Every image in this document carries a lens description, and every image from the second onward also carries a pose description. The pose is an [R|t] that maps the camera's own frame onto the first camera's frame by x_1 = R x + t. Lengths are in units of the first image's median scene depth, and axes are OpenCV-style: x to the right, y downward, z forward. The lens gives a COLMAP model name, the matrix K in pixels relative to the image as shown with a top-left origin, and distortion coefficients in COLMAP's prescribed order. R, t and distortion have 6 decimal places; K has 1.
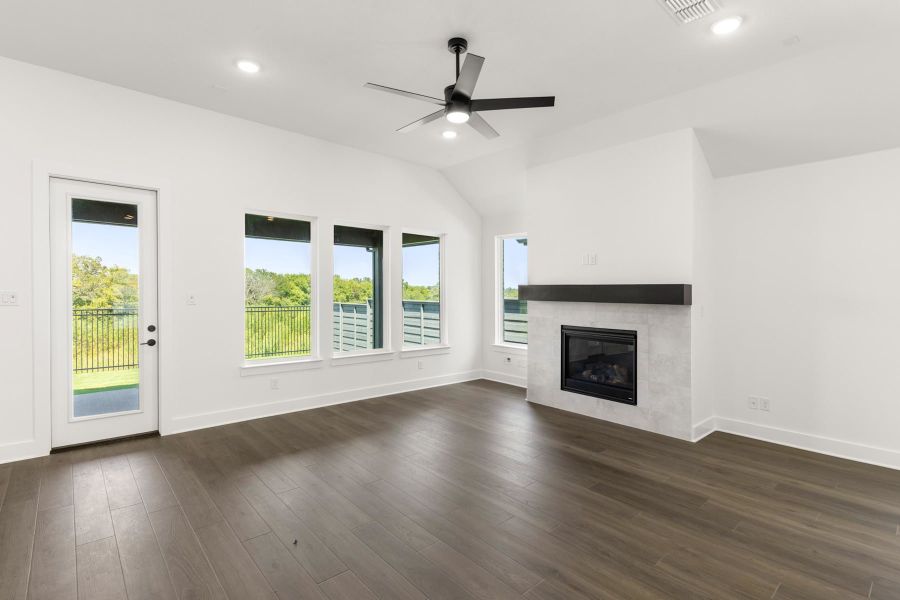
lens RADIAL K [[418.6, 0, 449.7], [0, 418.6, 292.7], [0, 0, 1]] dist [0.000883, 0.000007]
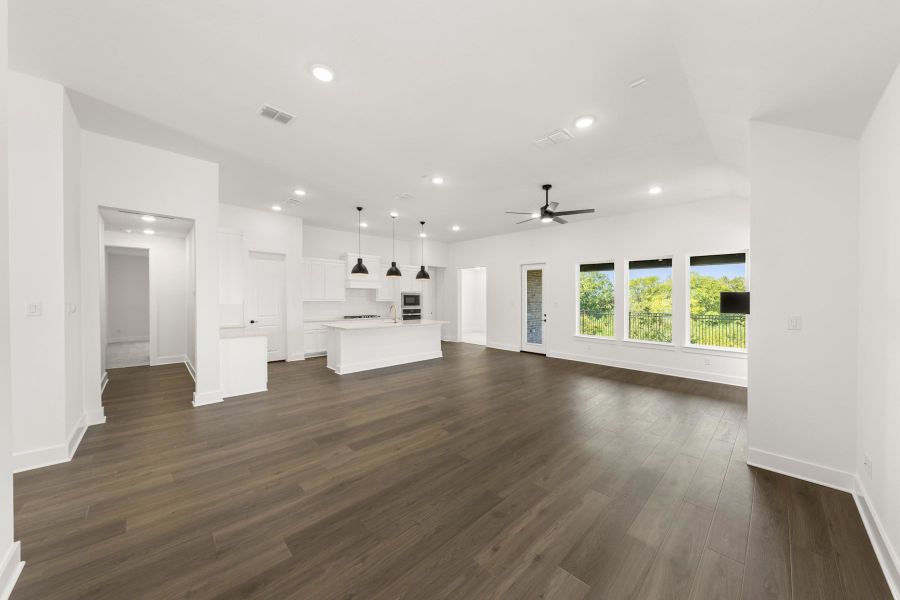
lens RADIAL K [[322.8, 0, 450.0], [0, 322.8, 300.0], [0, 0, 1]] dist [0.009343, -0.000001]
pose [[0.042965, 0.003786, -0.999069, 1.142287], [-0.000220, 0.999993, 0.003780, -0.012560], [0.999077, 0.000057, 0.042966, 0.289441]]
